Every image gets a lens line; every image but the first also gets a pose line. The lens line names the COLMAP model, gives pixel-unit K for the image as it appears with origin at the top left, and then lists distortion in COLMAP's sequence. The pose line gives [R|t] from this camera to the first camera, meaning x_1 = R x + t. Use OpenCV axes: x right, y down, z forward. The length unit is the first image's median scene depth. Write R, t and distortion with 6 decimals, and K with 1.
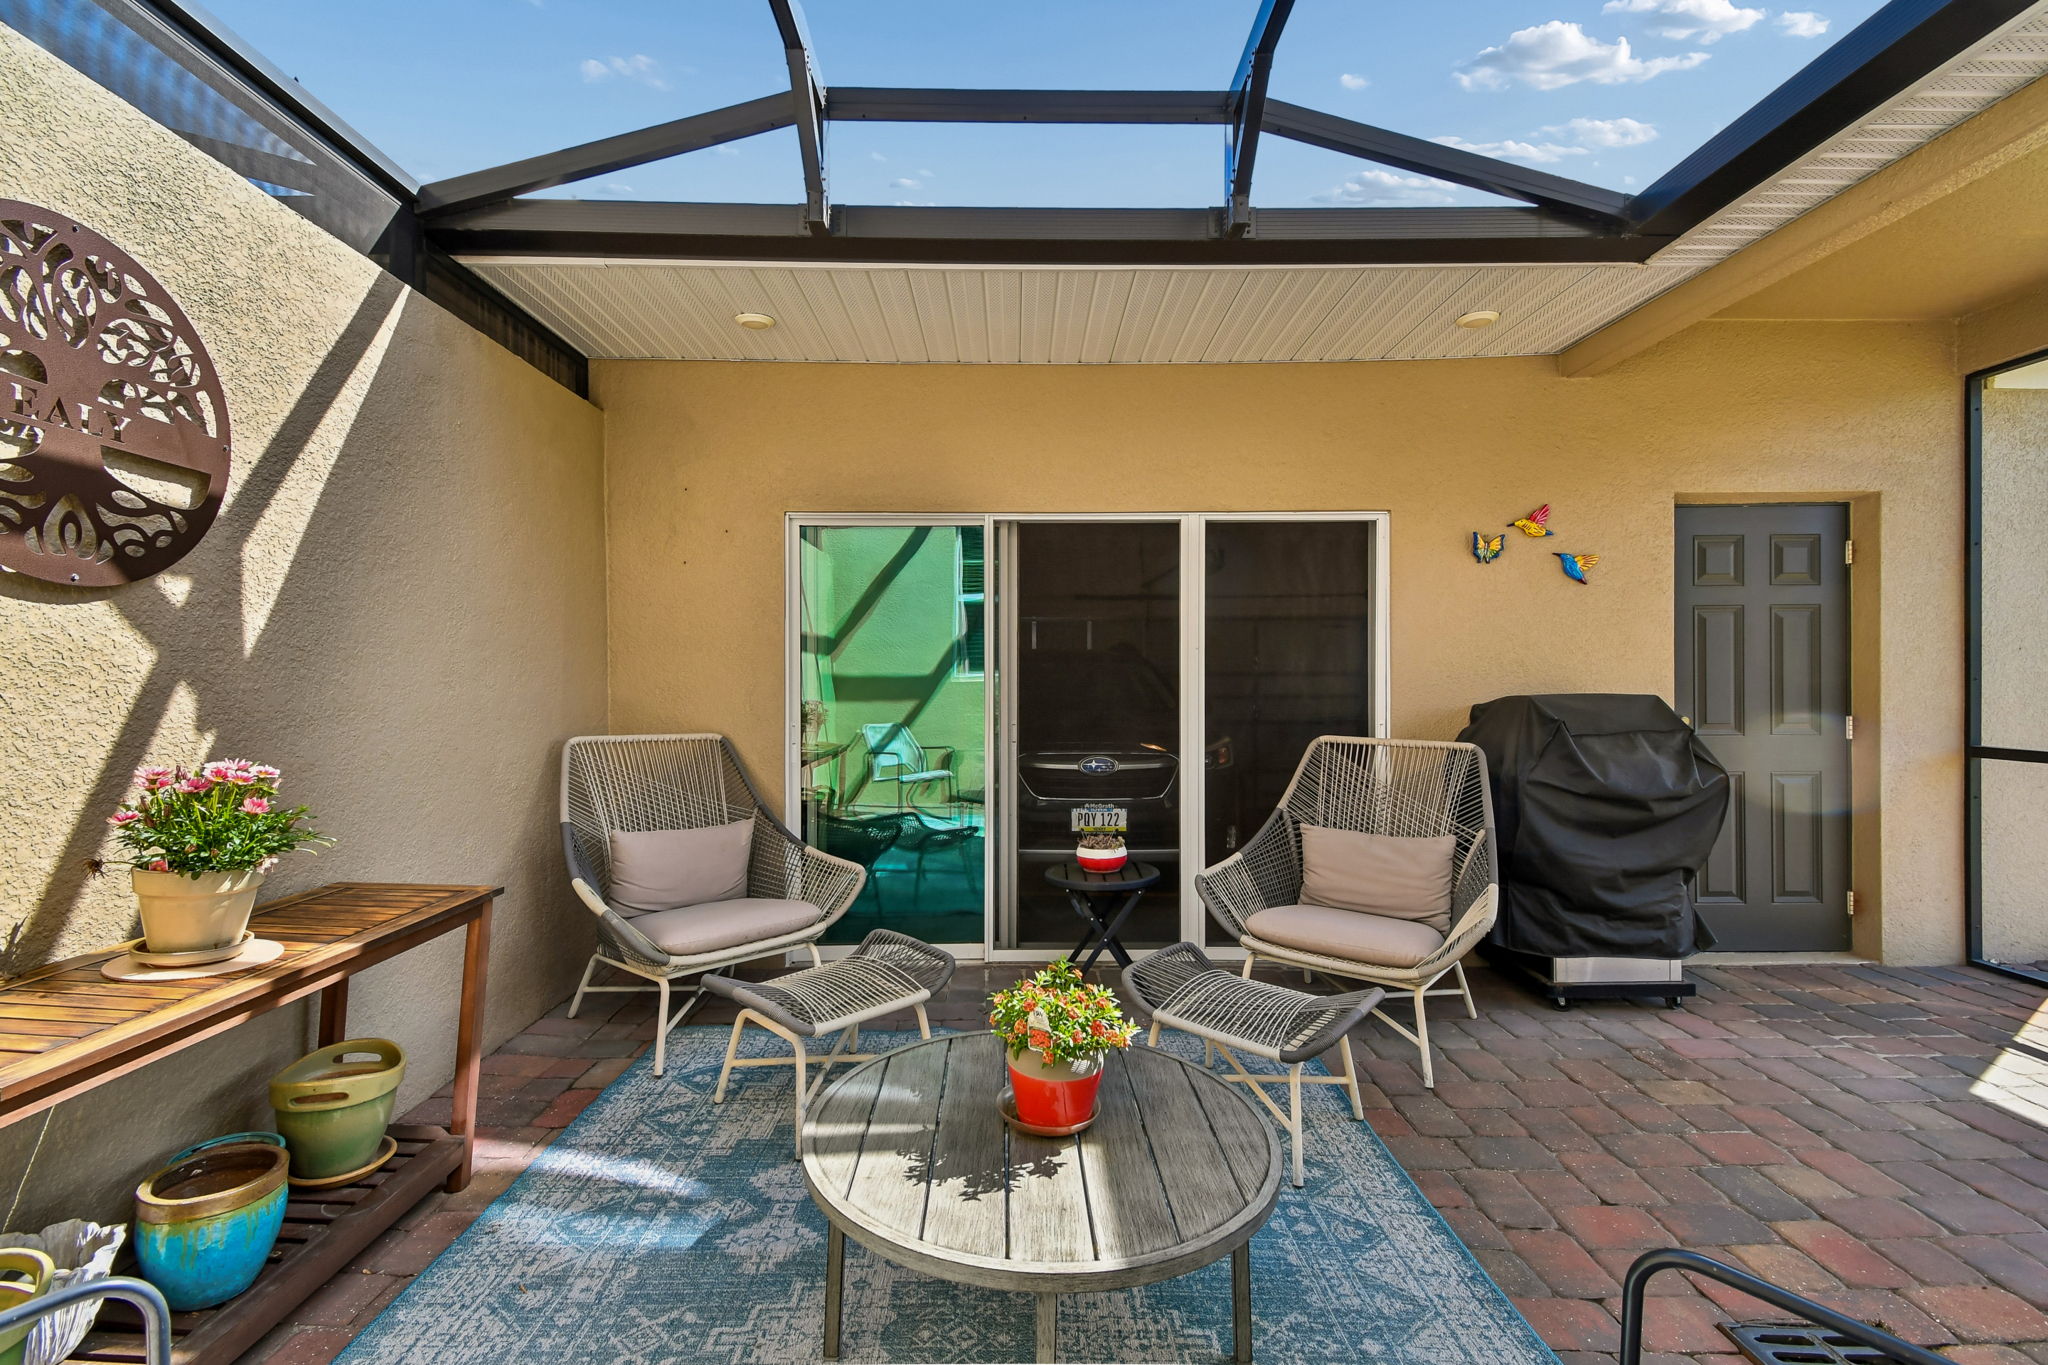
lens RADIAL K [[894.3, 0, 1021.3], [0, 894.3, 672.3], [0, 0, 1]] dist [0.040544, -0.022467]
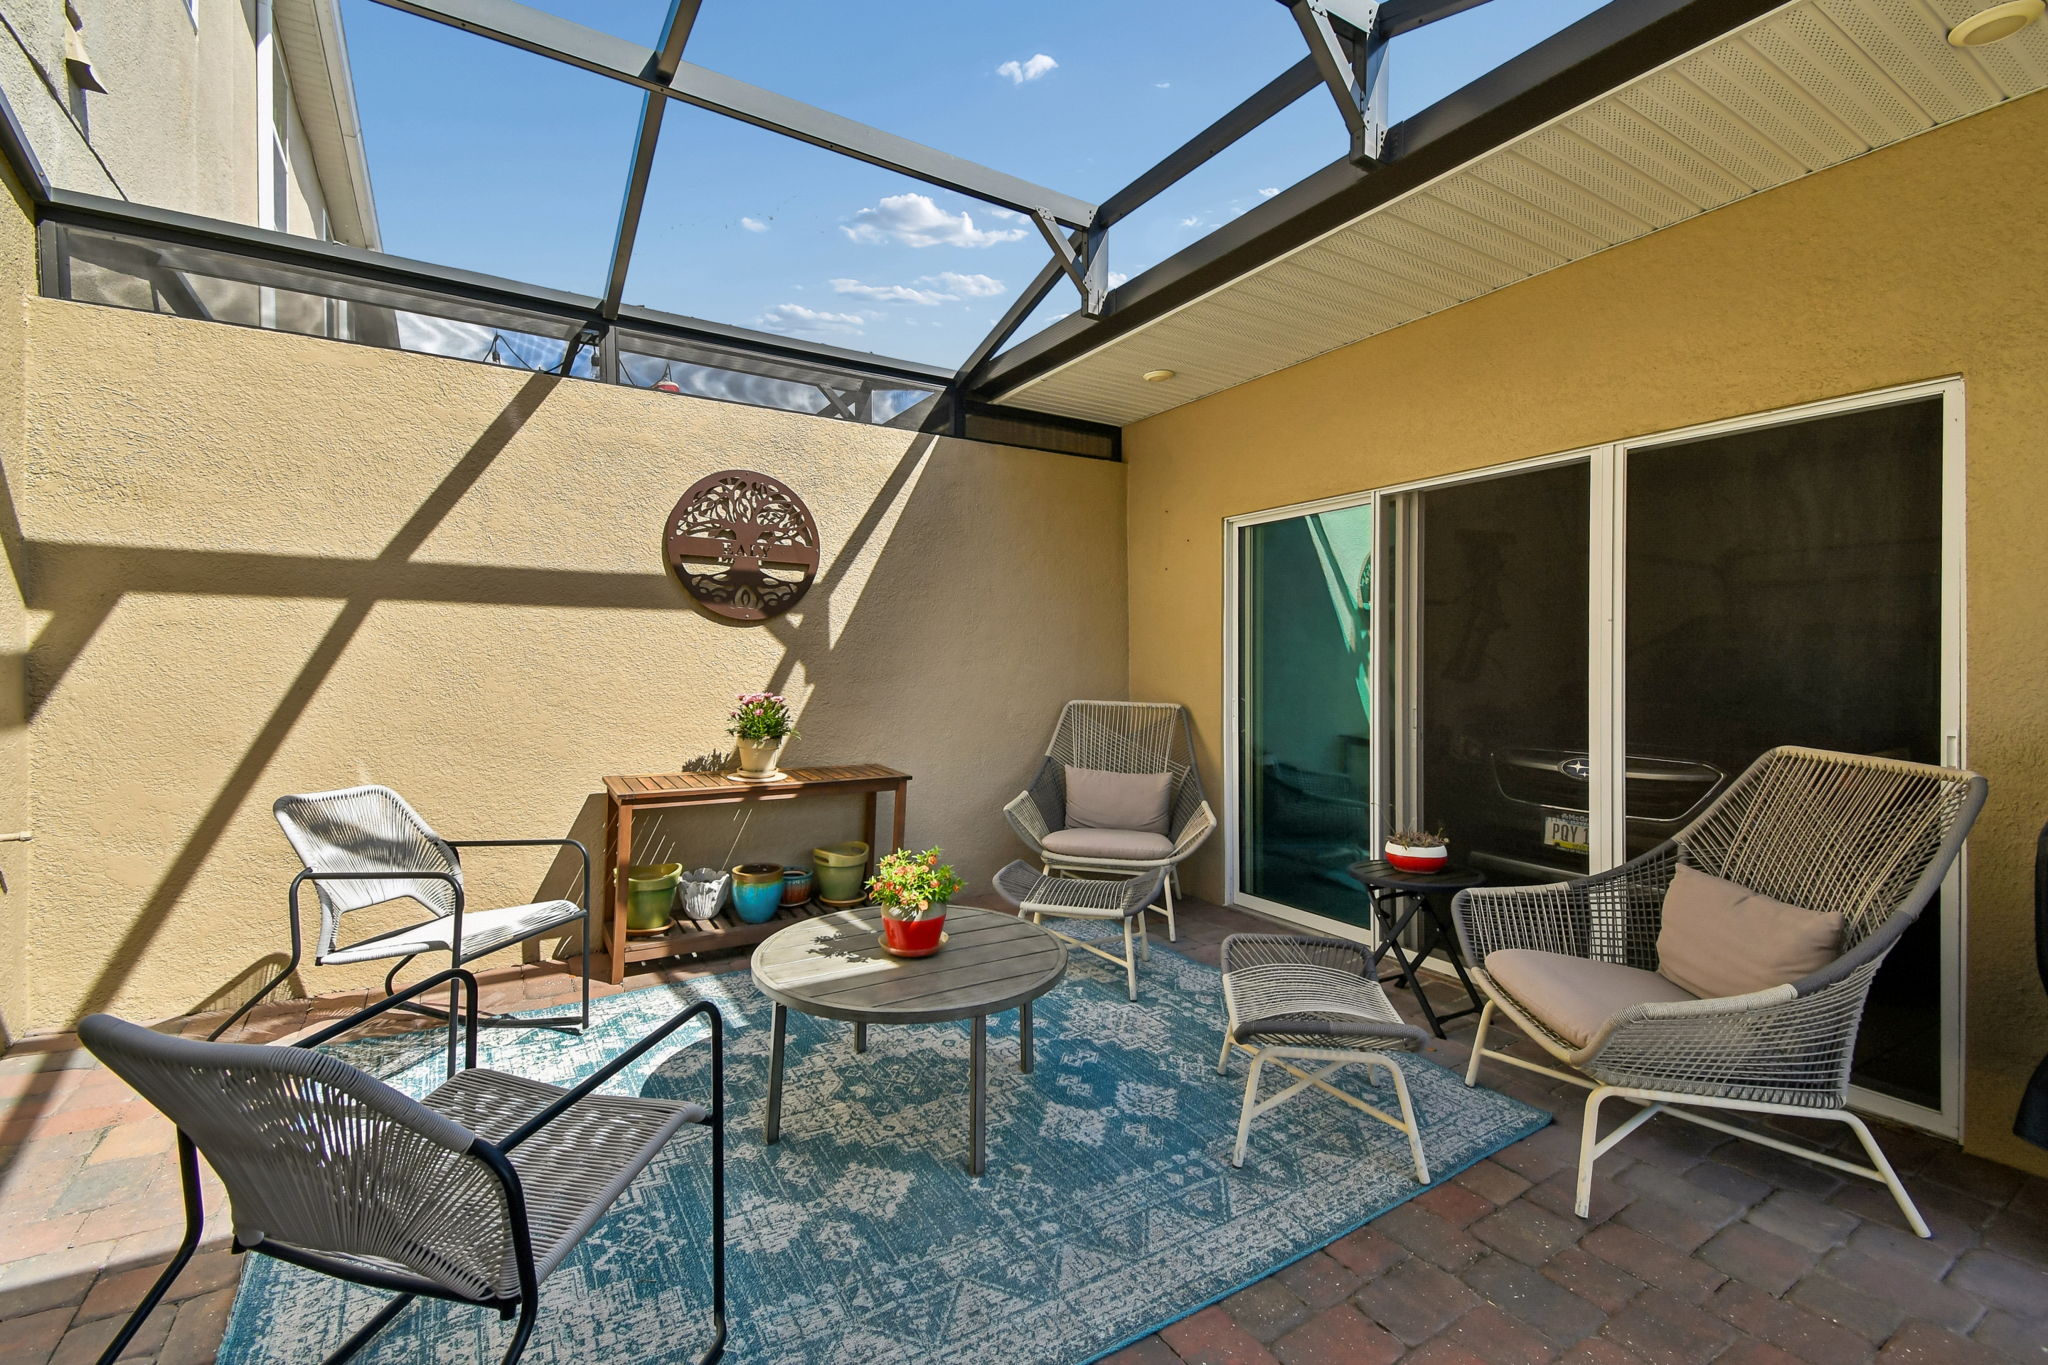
lens RADIAL K [[894.3, 0, 1021.3], [0, 894.3, 672.3], [0, 0, 1]] dist [0.040544, -0.022467]
pose [[0.511743, 0.010391, -0.859076, 0.913434], [0.002165, 0.999908, 0.013384, 0.008674], [0.859136, -0.008709, 0.511674, 0.256048]]
